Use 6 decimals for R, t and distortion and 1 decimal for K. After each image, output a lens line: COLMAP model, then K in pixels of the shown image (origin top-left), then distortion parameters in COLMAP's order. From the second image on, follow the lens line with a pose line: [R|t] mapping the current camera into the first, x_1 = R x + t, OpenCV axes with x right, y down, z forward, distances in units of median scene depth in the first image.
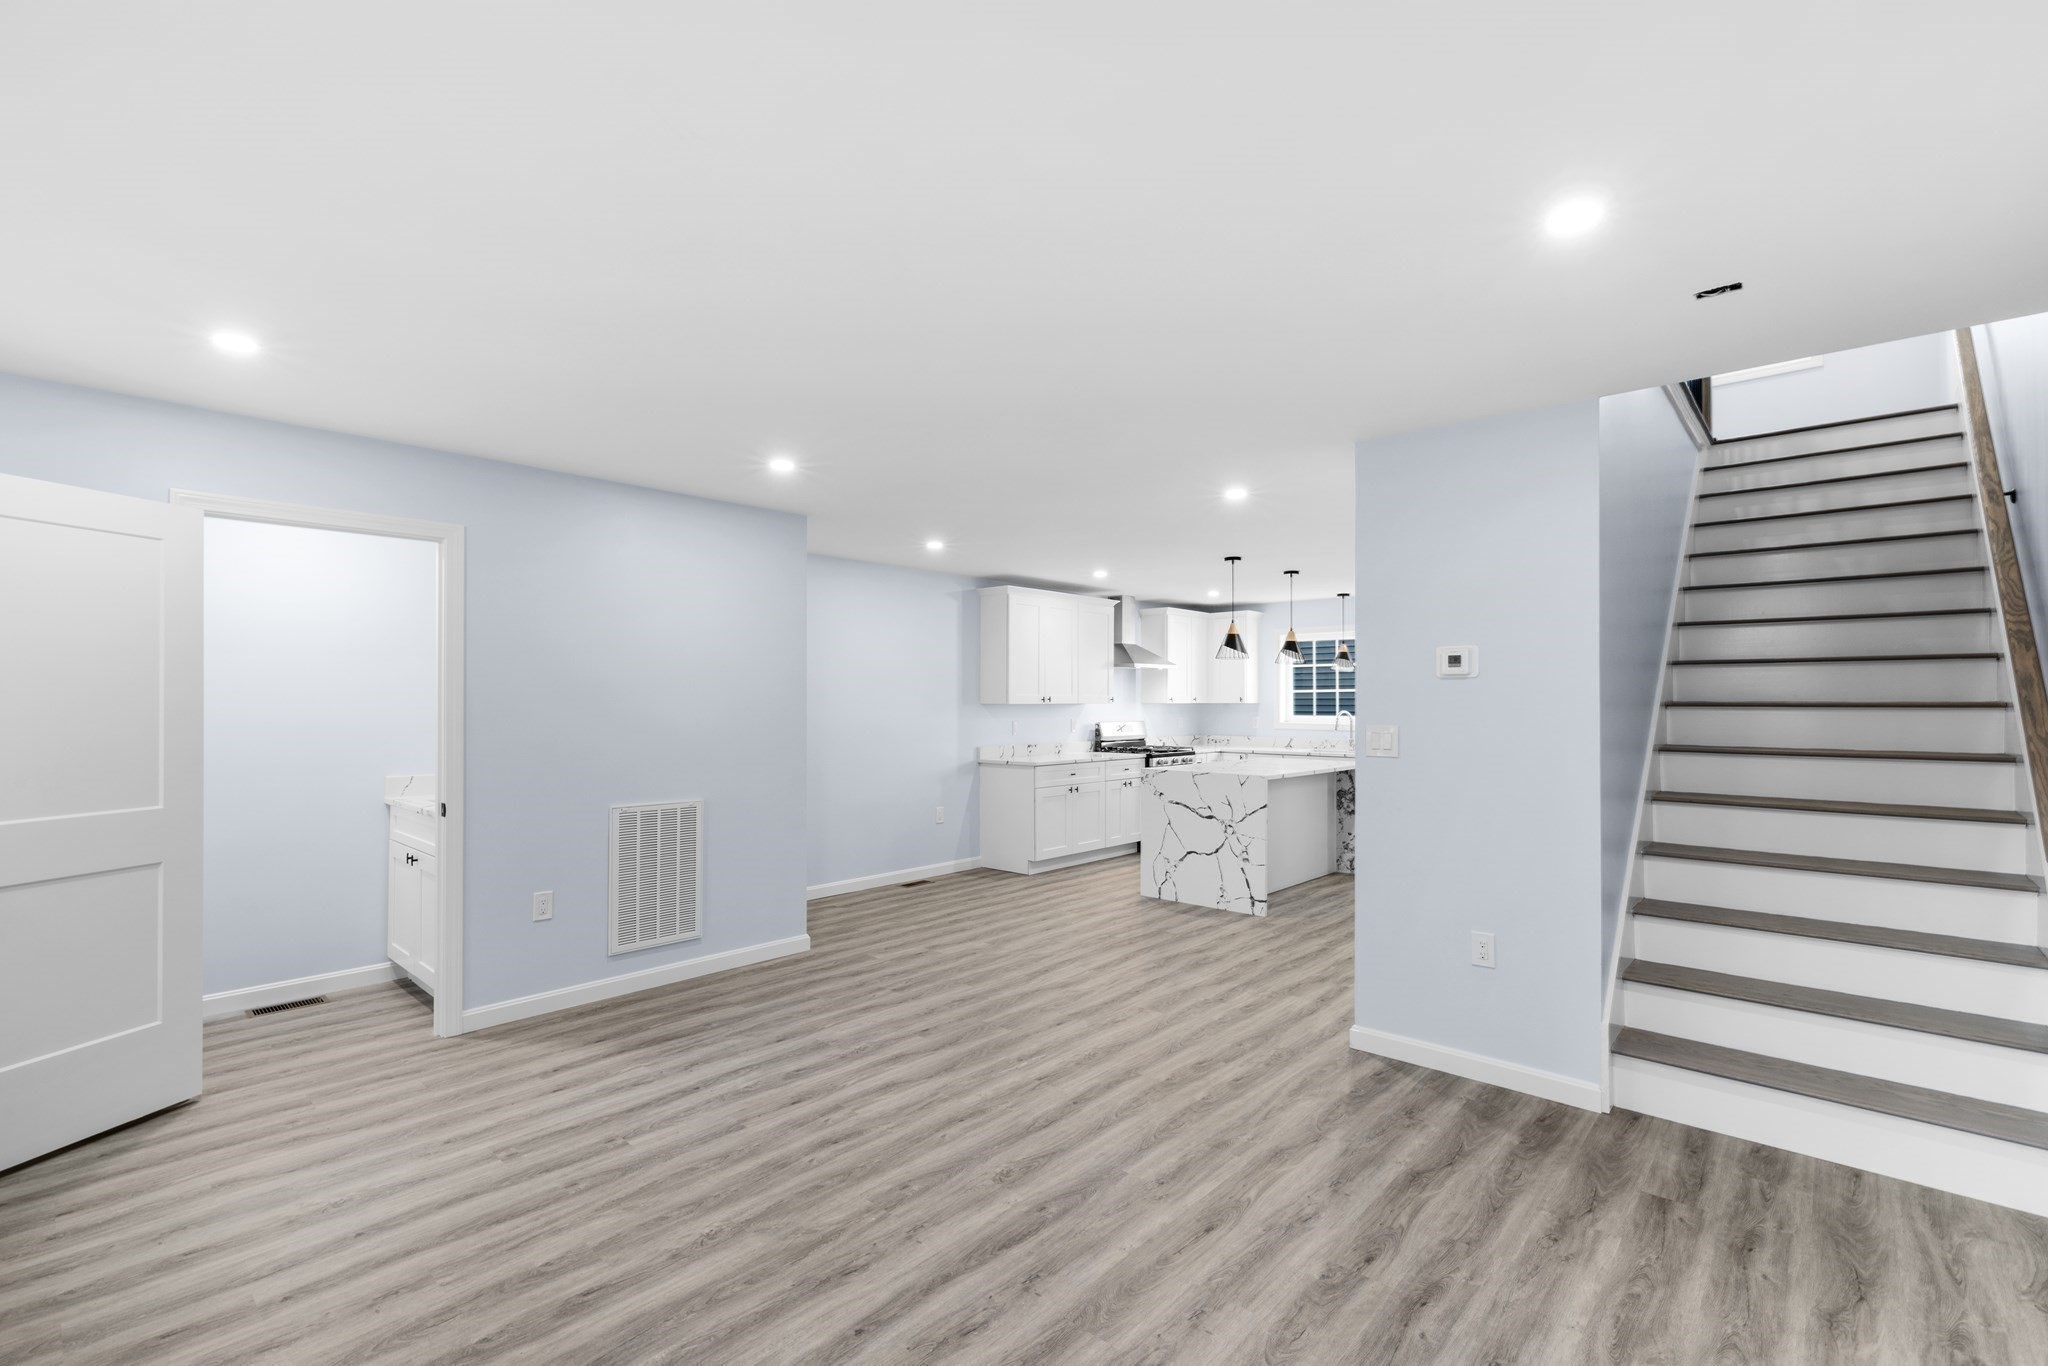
lens RADIAL K [[895.9, 0, 1035.7], [0, 895.9, 687.4], [0, 0, 1]] dist [-0.006416, 0.002057]
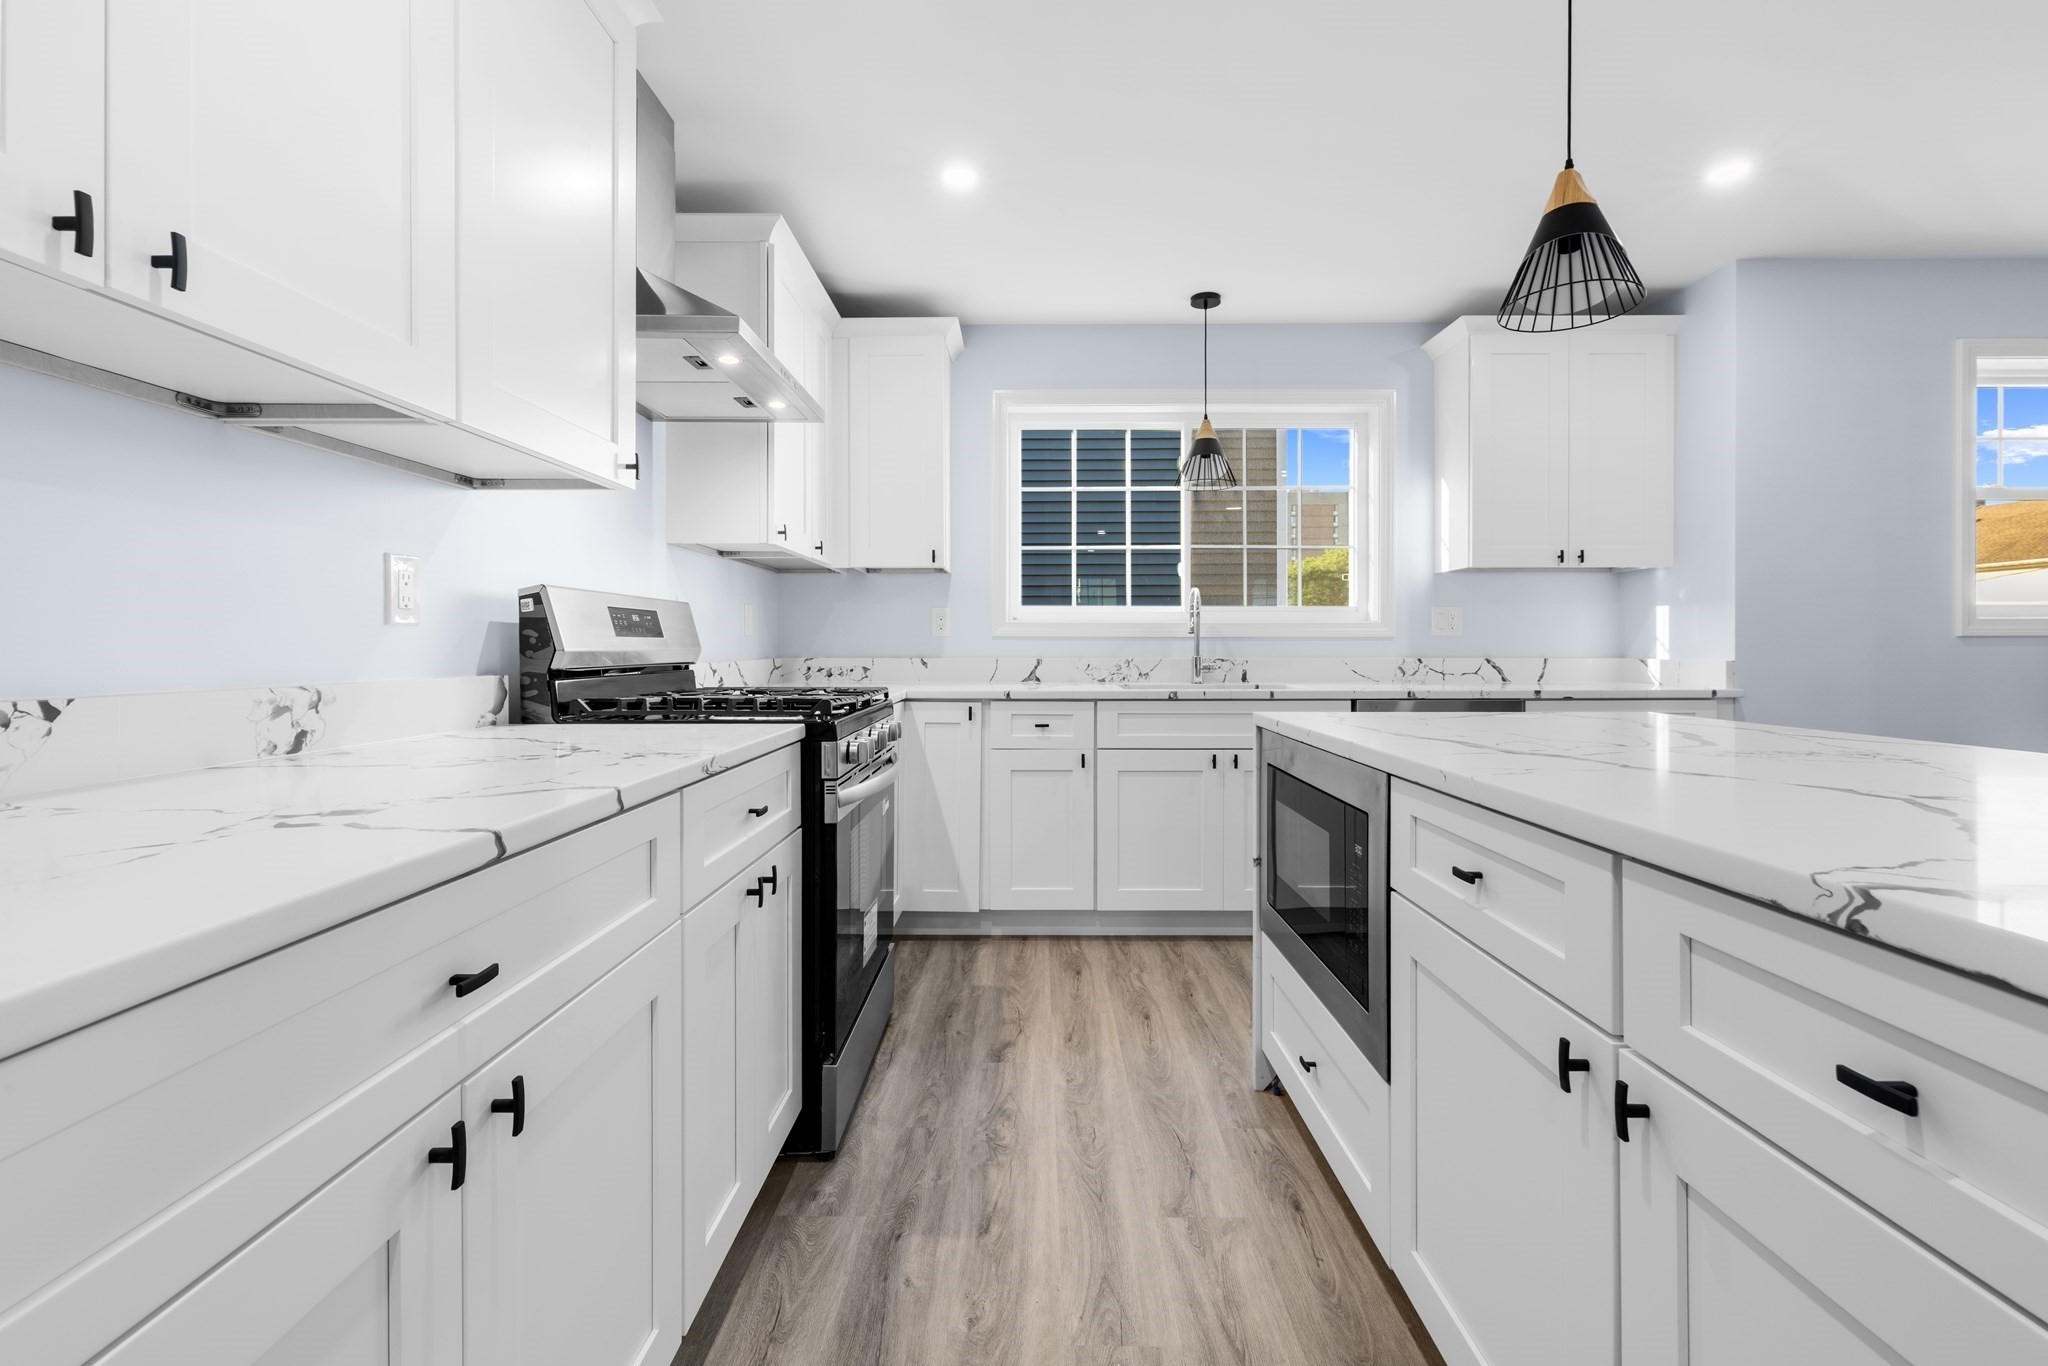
lens RADIAL K [[895.9, 0, 1048.2], [0, 895.9, 646.5], [0, 0, 1]] dist [-0.006416, 0.002057]
pose [[0.754163, -0.004601, 0.656672, 0.025139], [-0.008262, 0.999830, 0.016494, 0.057679], [-0.656636, -0.017865, 0.753996, 0.890295]]
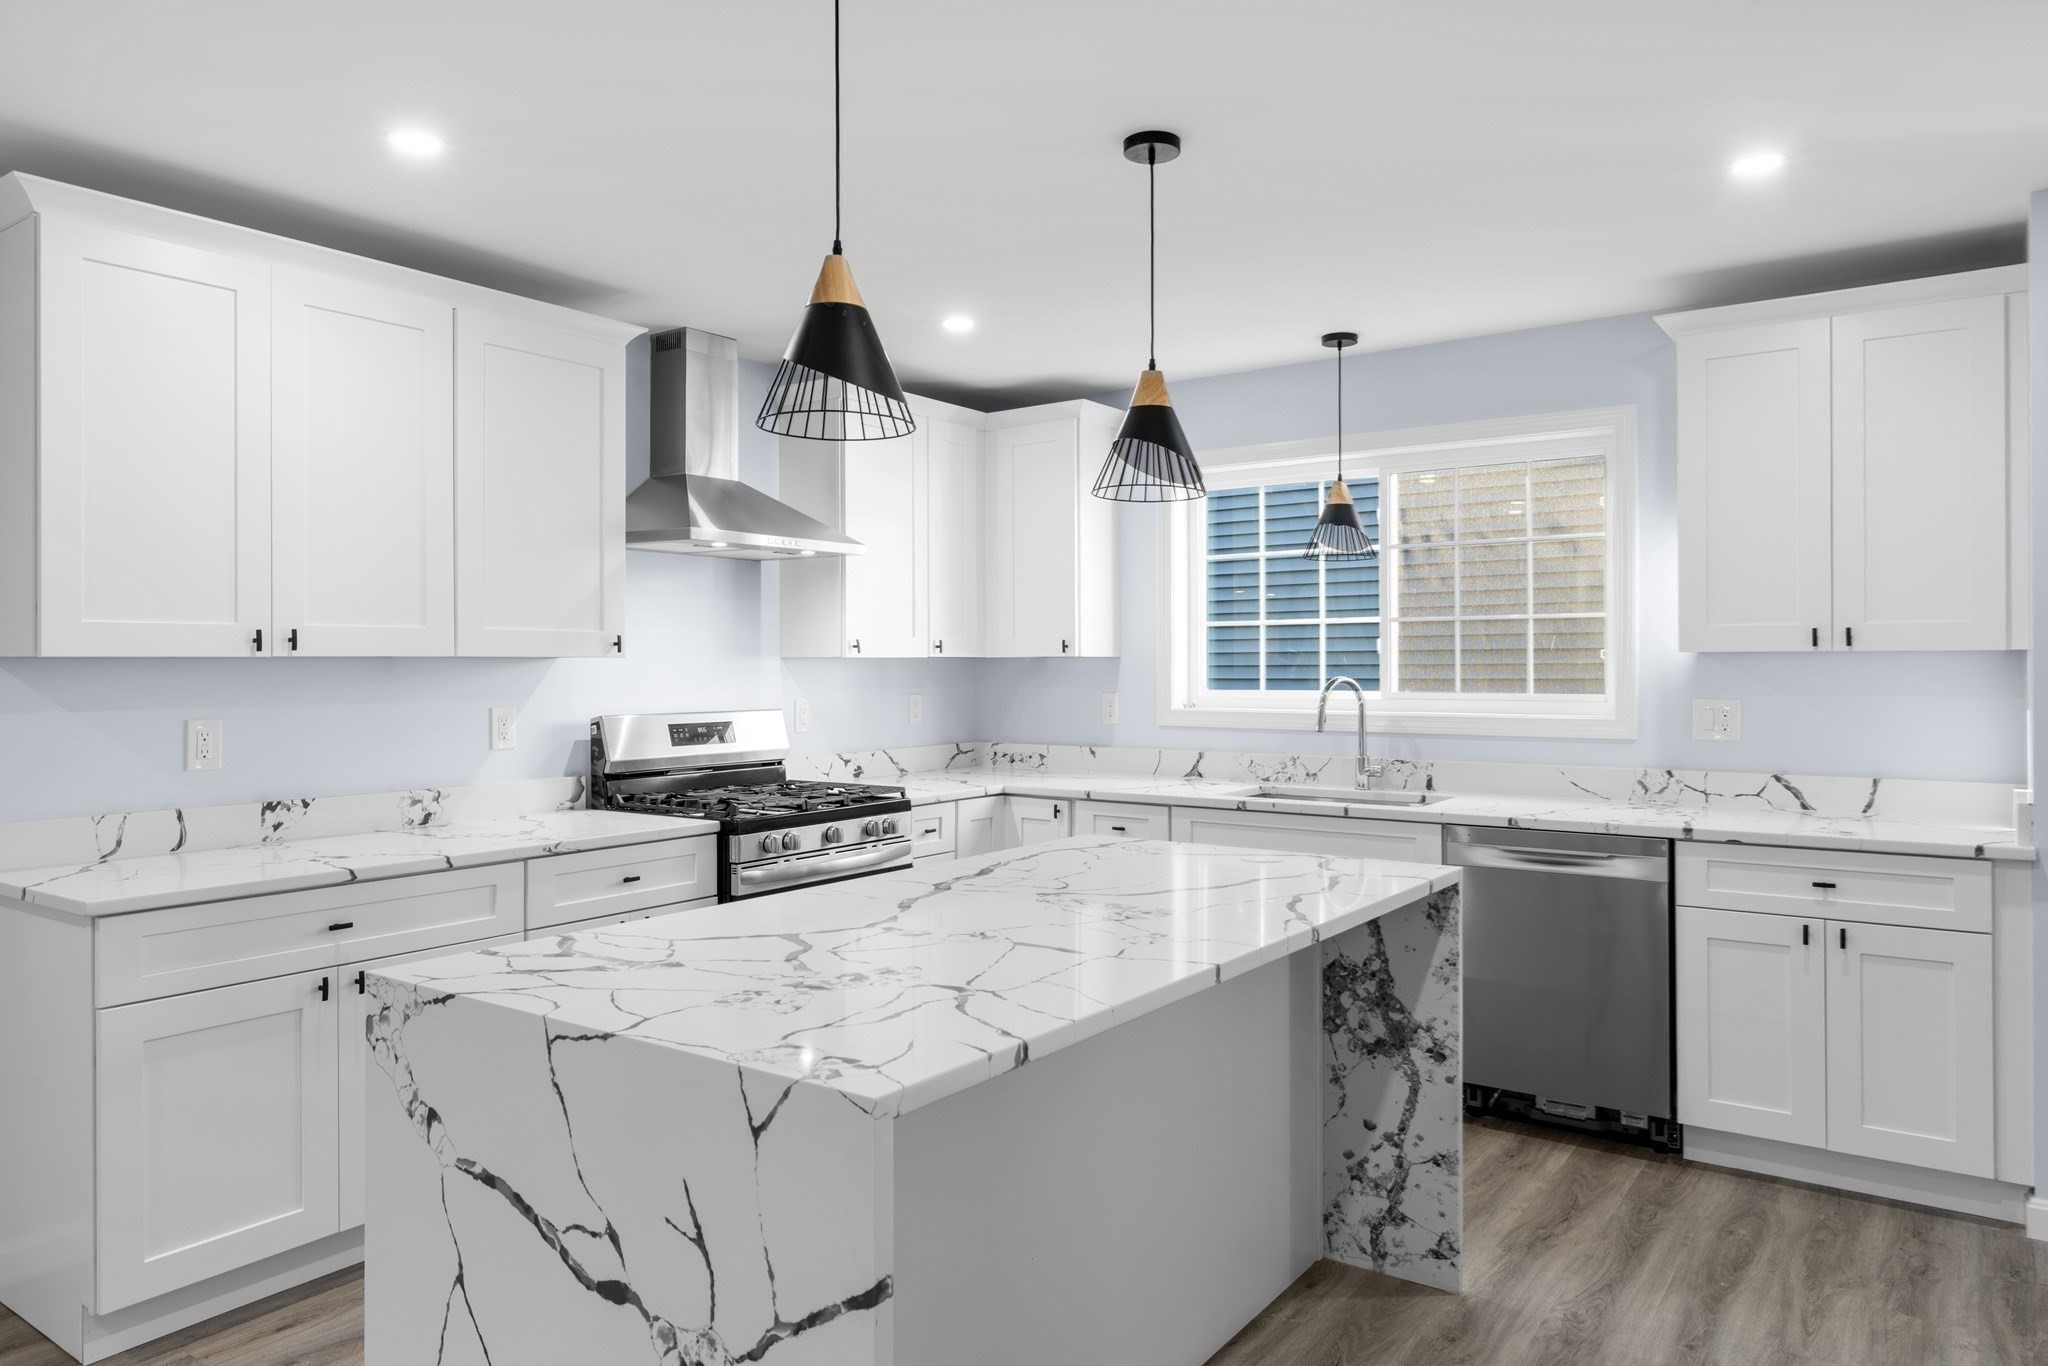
lens RADIAL K [[1320.3, 0, 1003.0], [0, 1320.3, 670.1], [0, 0, 1]] dist [0.010292, -0.005293]
pose [[0.995966, -0.007009, 0.089454, 0.202665], [0.005327, 0.999805, 0.019027, 0.016376], [-0.089570, -0.018473, 0.995809, 0.606114]]
